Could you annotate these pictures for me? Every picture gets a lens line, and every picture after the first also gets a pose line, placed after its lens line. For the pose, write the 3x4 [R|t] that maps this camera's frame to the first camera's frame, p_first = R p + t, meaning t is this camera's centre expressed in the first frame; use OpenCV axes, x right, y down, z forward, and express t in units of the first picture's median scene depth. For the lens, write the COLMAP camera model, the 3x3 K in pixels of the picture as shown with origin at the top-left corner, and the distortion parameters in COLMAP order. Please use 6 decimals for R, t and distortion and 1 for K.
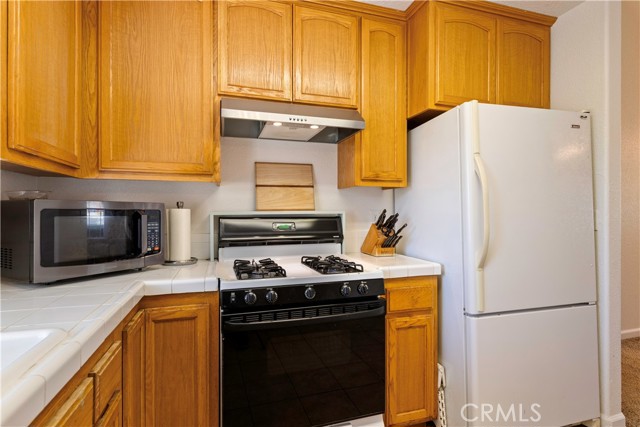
lens RADIAL K [[321.7, 0, 320.0], [0, 321.7, 213.5], [0, 0, 1]] dist [-0.004968, 0.000008]
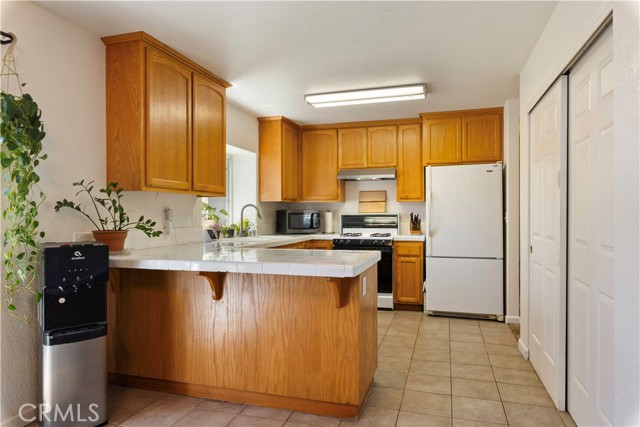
lens RADIAL K [[419.5, 0, 322.8], [0, 419.5, 220.1], [0, 0, 1]] dist [-0.001842, -0.000303]
pose [[0.824726, 0.006926, -0.565490, 1.442420], [-0.000143, 0.999928, 0.012038, 0.007420], [0.565533, -0.009847, 0.824667, -1.817071]]
